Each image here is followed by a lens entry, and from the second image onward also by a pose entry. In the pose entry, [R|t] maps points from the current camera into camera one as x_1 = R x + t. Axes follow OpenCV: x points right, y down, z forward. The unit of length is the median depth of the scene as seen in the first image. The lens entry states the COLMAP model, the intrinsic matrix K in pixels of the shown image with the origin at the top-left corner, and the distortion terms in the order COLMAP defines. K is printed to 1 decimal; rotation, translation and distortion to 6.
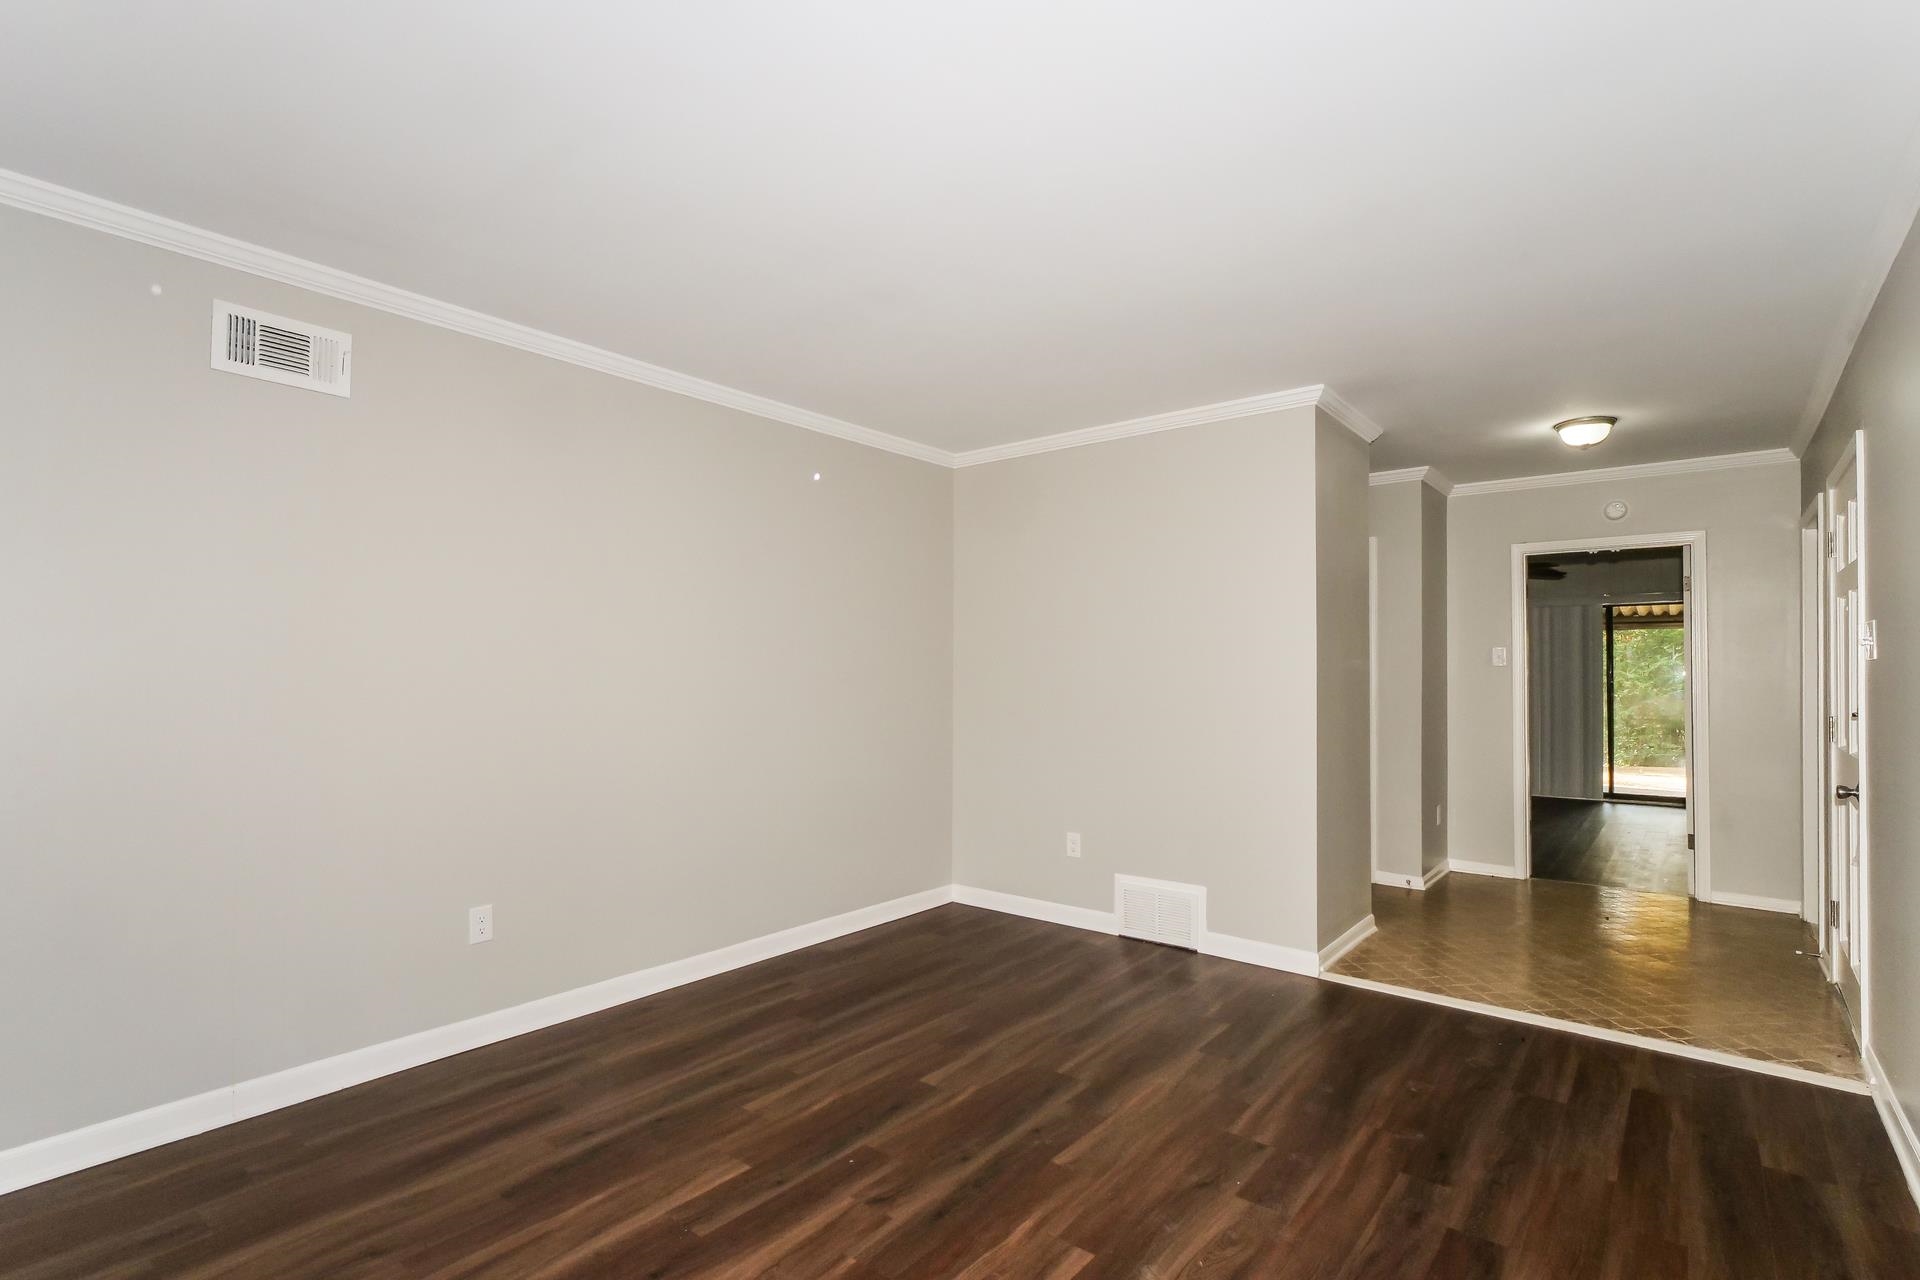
lens RADIAL K [[930.7, 0, 932.5], [0, 930.7, 660.8], [0, 0, 1]] dist [-0.000028, -0.000378]
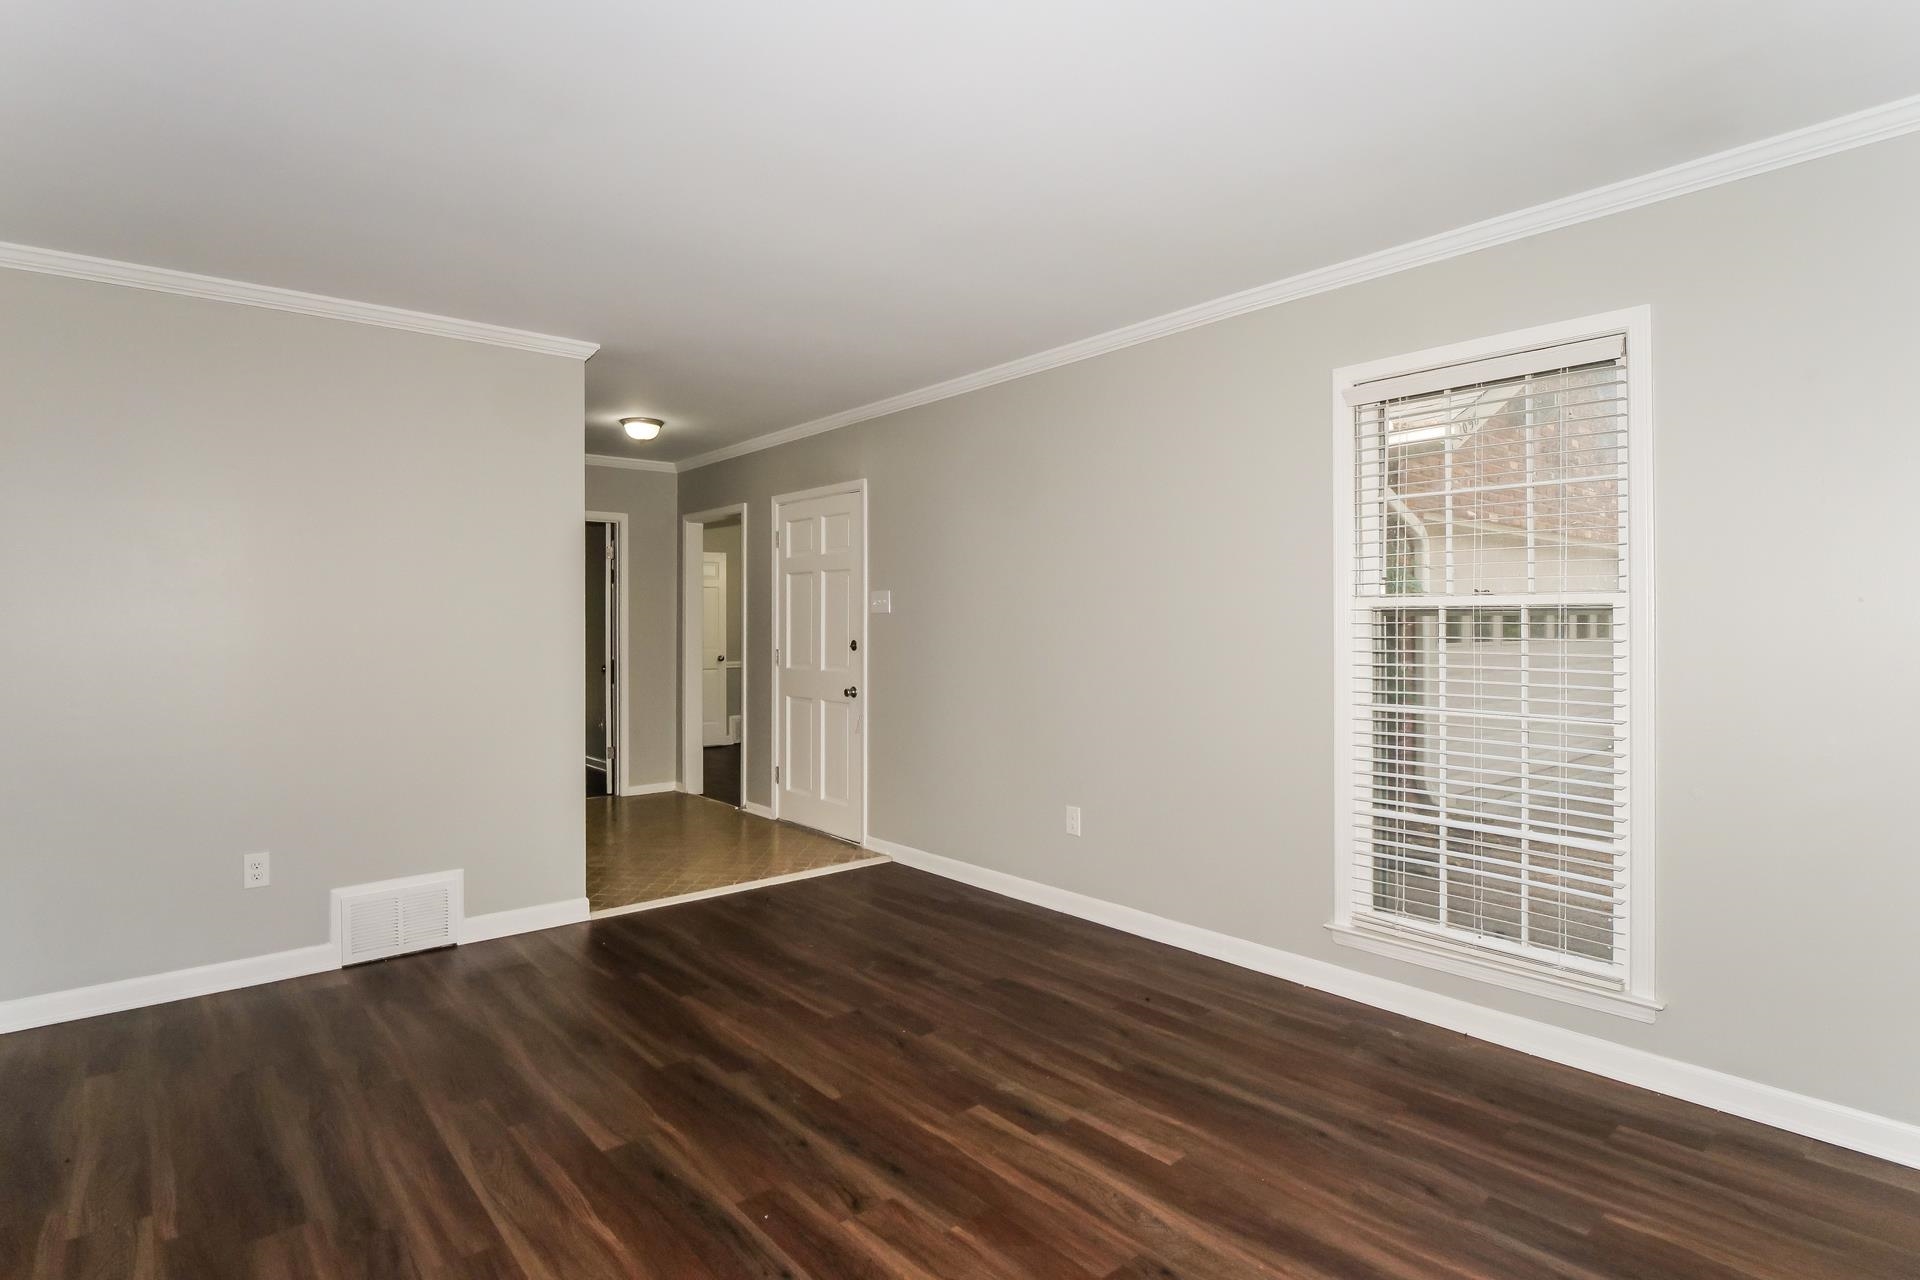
lens RADIAL K [[930.7, 0, 949.3], [0, 930.7, 632.3], [0, 0, 1]] dist [-0.000028, -0.000378]
pose [[0.202632, -0.017743, 0.979094, -0.710426], [-0.005745, 0.999797, 0.019307, -0.001214], [-0.979238, -0.009537, 0.202489, 0.559401]]
